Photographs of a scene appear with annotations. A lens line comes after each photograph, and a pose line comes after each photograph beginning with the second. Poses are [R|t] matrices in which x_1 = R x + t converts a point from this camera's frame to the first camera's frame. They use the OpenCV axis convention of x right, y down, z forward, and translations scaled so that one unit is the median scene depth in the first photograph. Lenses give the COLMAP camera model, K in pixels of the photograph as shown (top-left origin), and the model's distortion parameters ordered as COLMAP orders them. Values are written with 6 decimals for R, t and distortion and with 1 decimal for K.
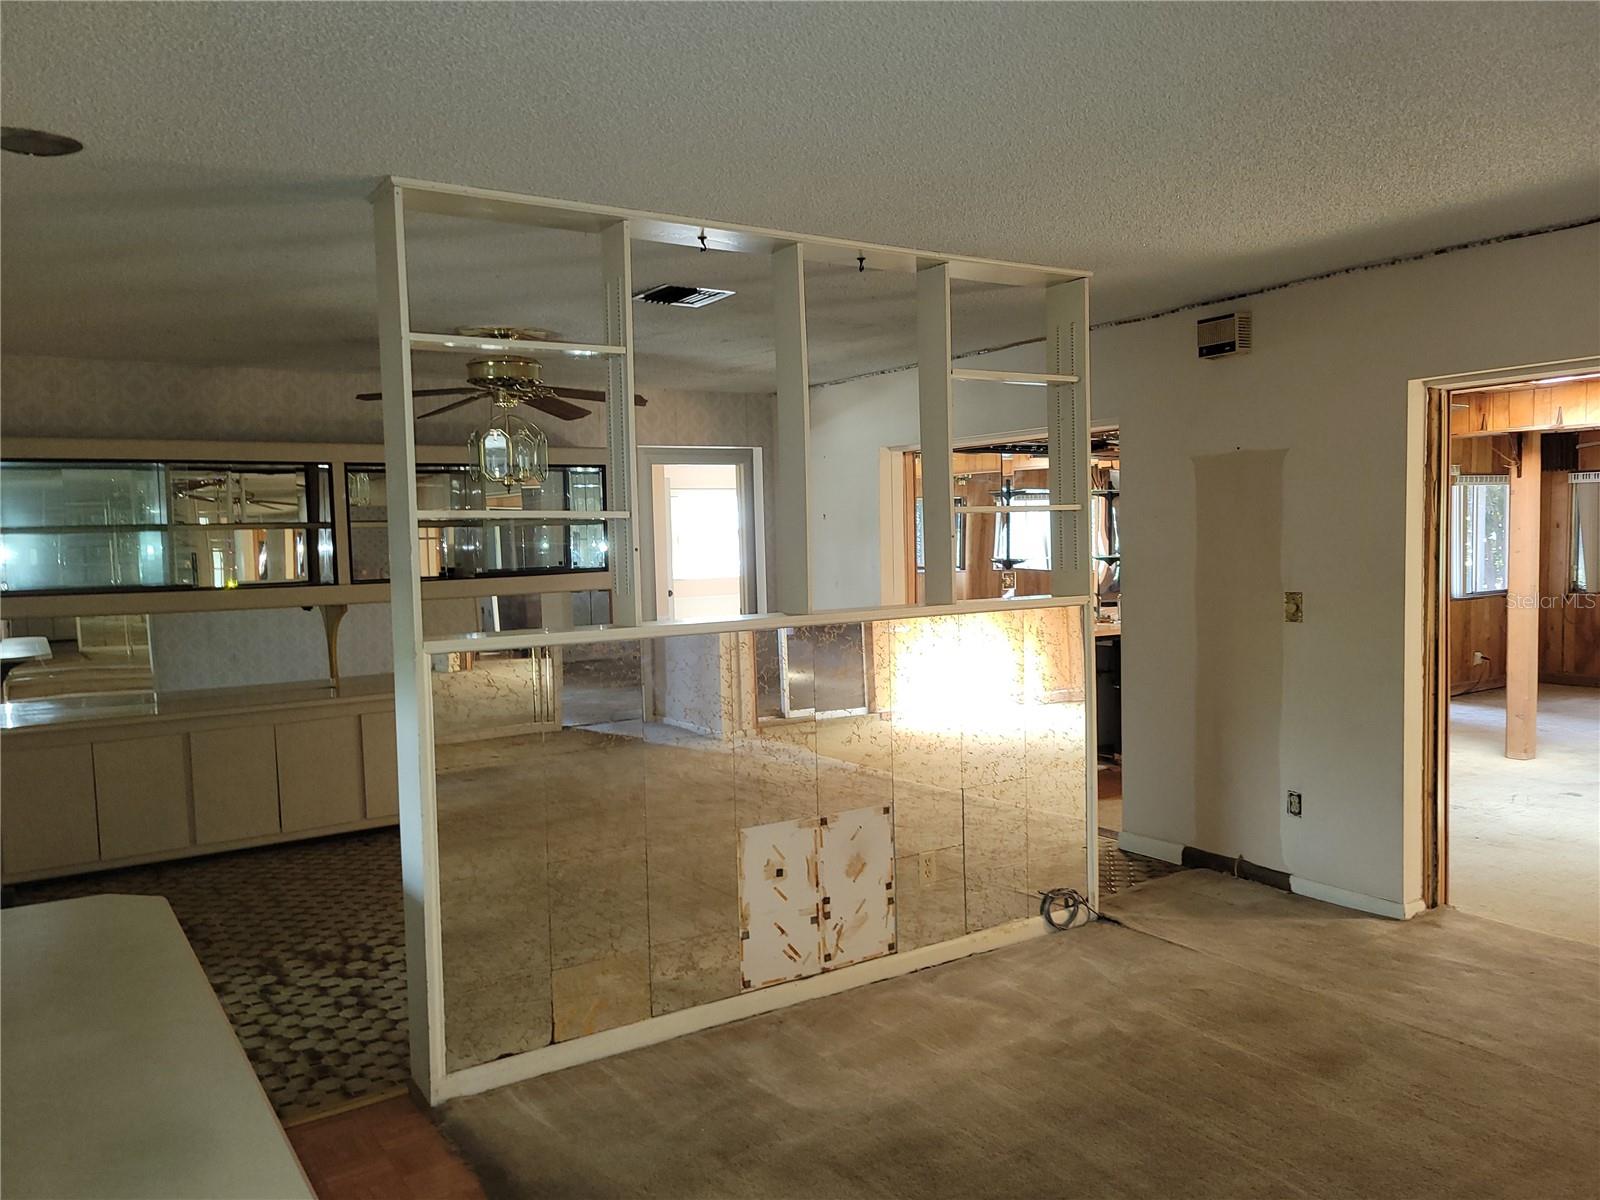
lens RADIAL K [[1191.8, 0, 798.5], [0, 1191.8, 602.8], [0, 0, 1]] dist [0.060738, -0.043760]
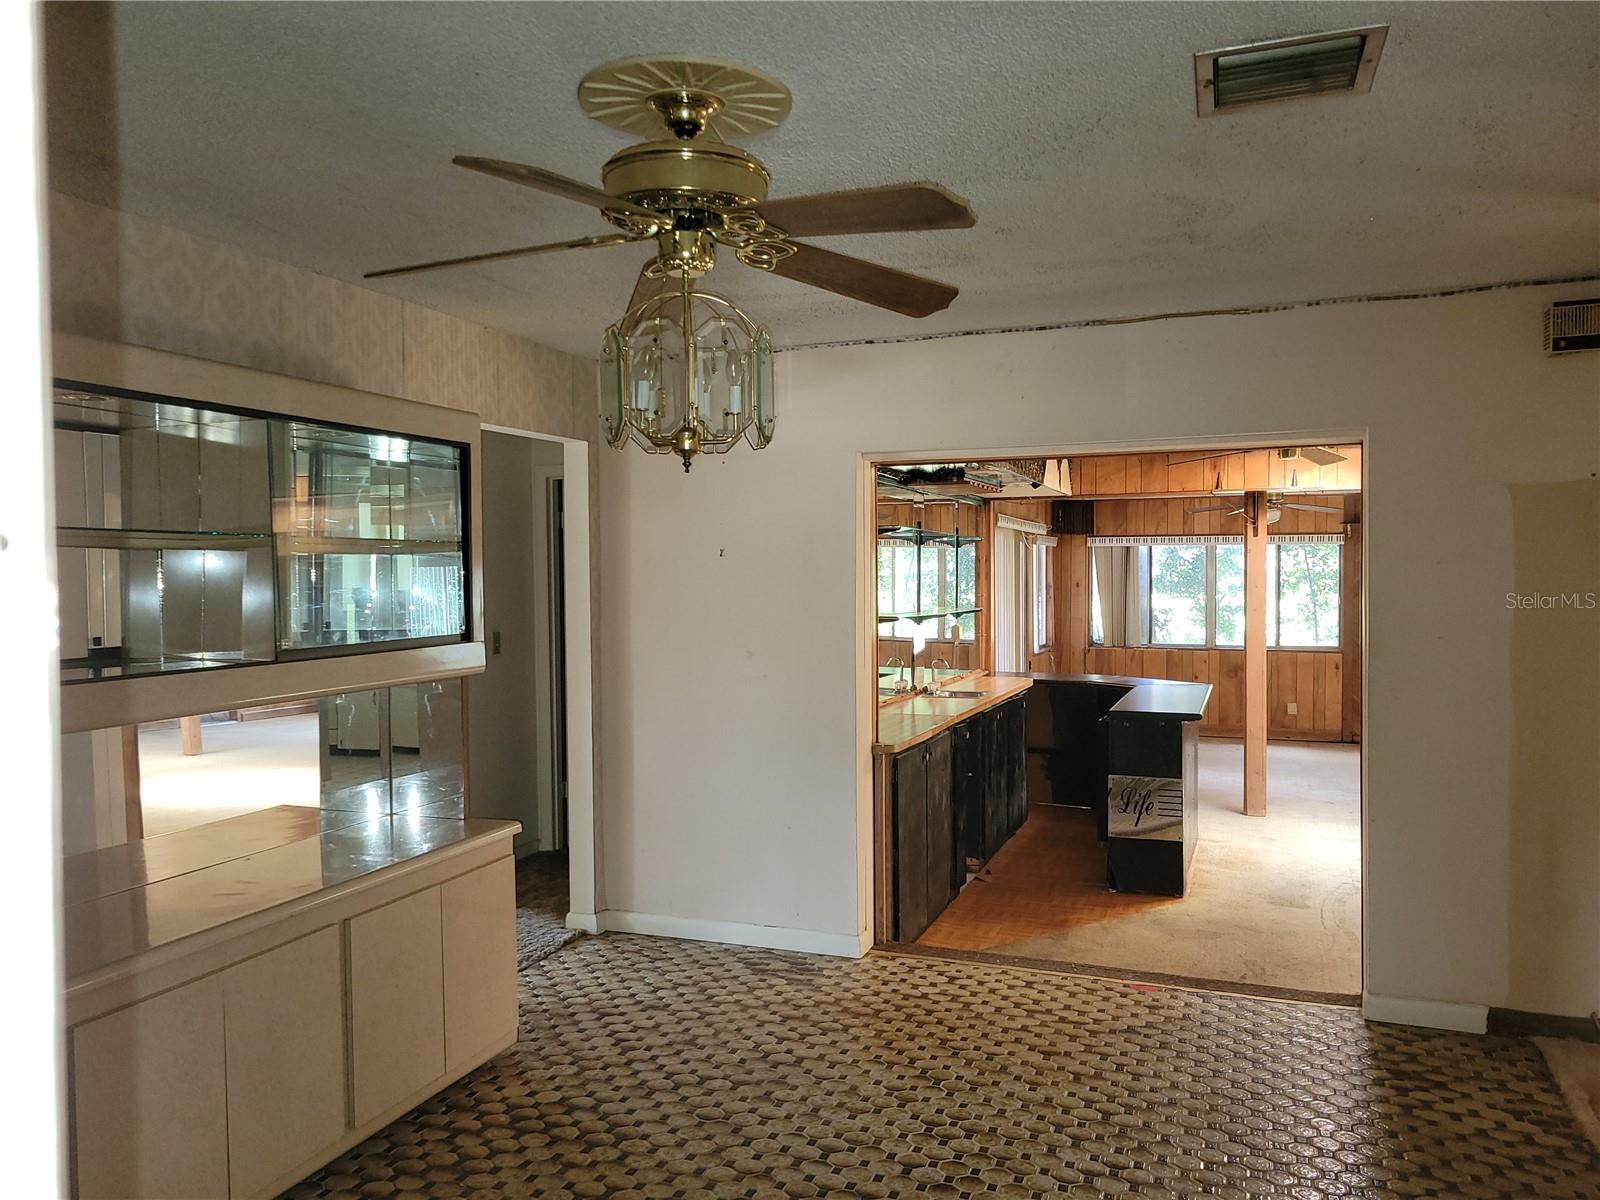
lens RADIAL K [[1191.8, 0, 801.0], [0, 1191.8, 601.3], [0, 0, 1]] dist [0.060738, -0.043760]
pose [[0.808759, 0.004685, 0.588121, -0.283797], [0.023561, 0.998907, -0.040357, -0.016596], [-0.587668, 0.046496, 0.807765, 0.387697]]
